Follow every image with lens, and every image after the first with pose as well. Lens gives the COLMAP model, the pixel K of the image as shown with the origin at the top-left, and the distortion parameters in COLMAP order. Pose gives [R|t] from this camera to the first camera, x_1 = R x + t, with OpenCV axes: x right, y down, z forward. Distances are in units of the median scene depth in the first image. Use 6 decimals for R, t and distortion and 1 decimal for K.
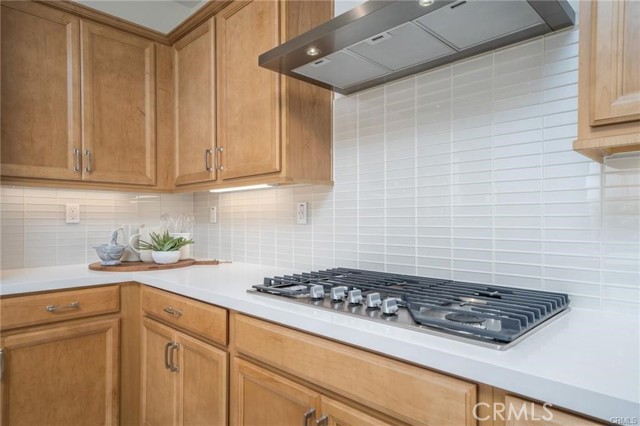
lens RADIAL K [[388.6, 0, 320.7], [0, 388.6, 221.0], [0, 0, 1]] dist [0.023924, -0.000404]
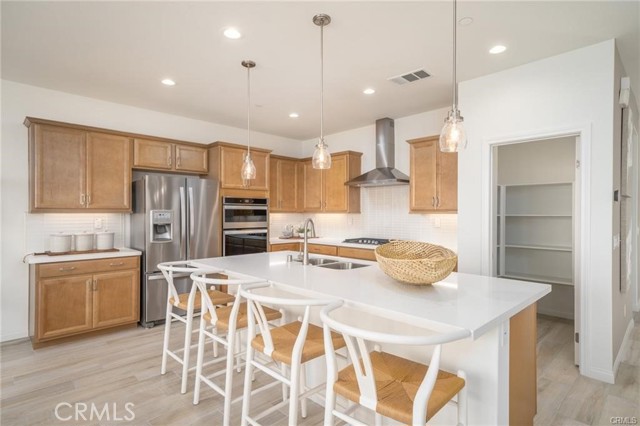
lens RADIAL K [[329.0, 0, 320.0], [0, 329.0, 213.0], [0, 0, 1]] dist [0.002617, 0.000404]
pose [[0.999836, 0.006105, -0.017077, -0.241287], [-0.006073, 0.999980, 0.001868, -0.089714], [0.017088, -0.001764, 0.999852, -1.642944]]
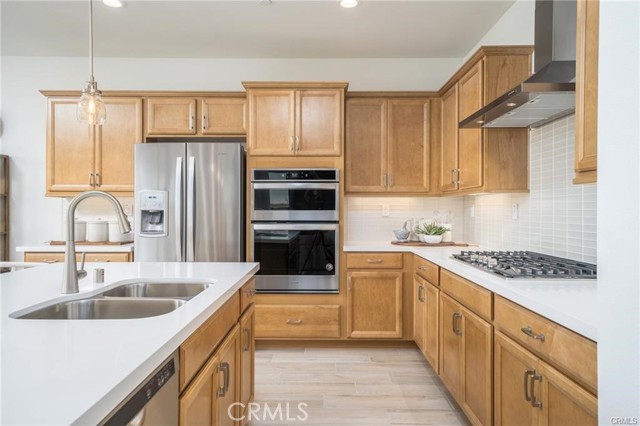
lens RADIAL K [[442.3, 0, 320.0], [0, 442.3, 213.0], [0, 0, 1]] dist [0.025403, 0.000319]
pose [[0.700059, 0.008237, -0.714037, 0.579339], [-0.003168, 0.999959, 0.008430, -0.026193], [0.714078, -0.003640, 0.700057, -0.582109]]
